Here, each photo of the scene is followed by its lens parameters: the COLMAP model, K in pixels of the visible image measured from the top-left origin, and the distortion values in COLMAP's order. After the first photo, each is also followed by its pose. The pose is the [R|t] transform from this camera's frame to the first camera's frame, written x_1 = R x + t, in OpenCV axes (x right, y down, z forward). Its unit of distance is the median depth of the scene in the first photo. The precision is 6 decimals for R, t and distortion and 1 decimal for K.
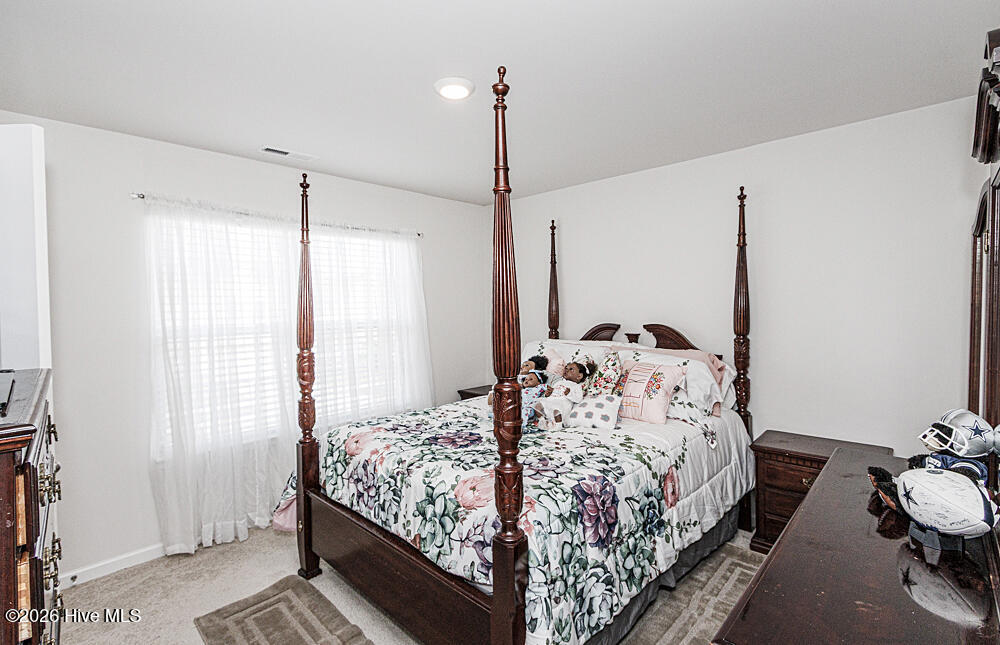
lens RADIAL K [[458.7, 0, 493.4], [0, 458.7, 321.6], [0, 0, 1]] dist [0.010154, -0.003227]
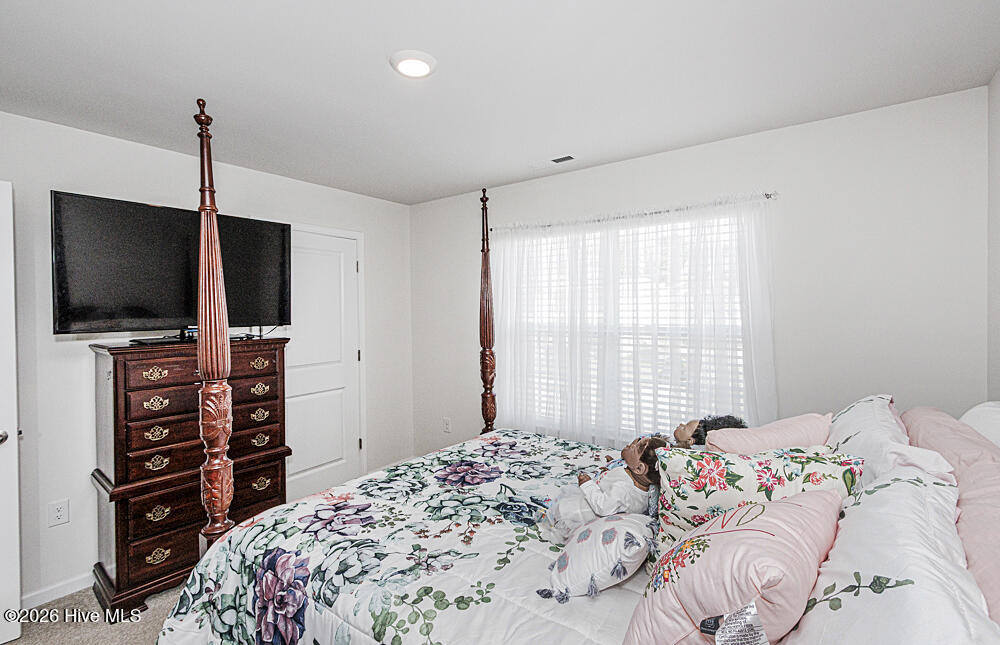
lens RADIAL K [[458.7, 0, 493.7], [0, 458.7, 321.3], [0, 0, 1]] dist [0.010154, -0.003227]
pose [[0.124621, 0.034754, -0.991596, 0.754068], [-0.030414, 0.999051, 0.031193, -0.042559], [0.991738, 0.026271, 0.125559, 0.970577]]
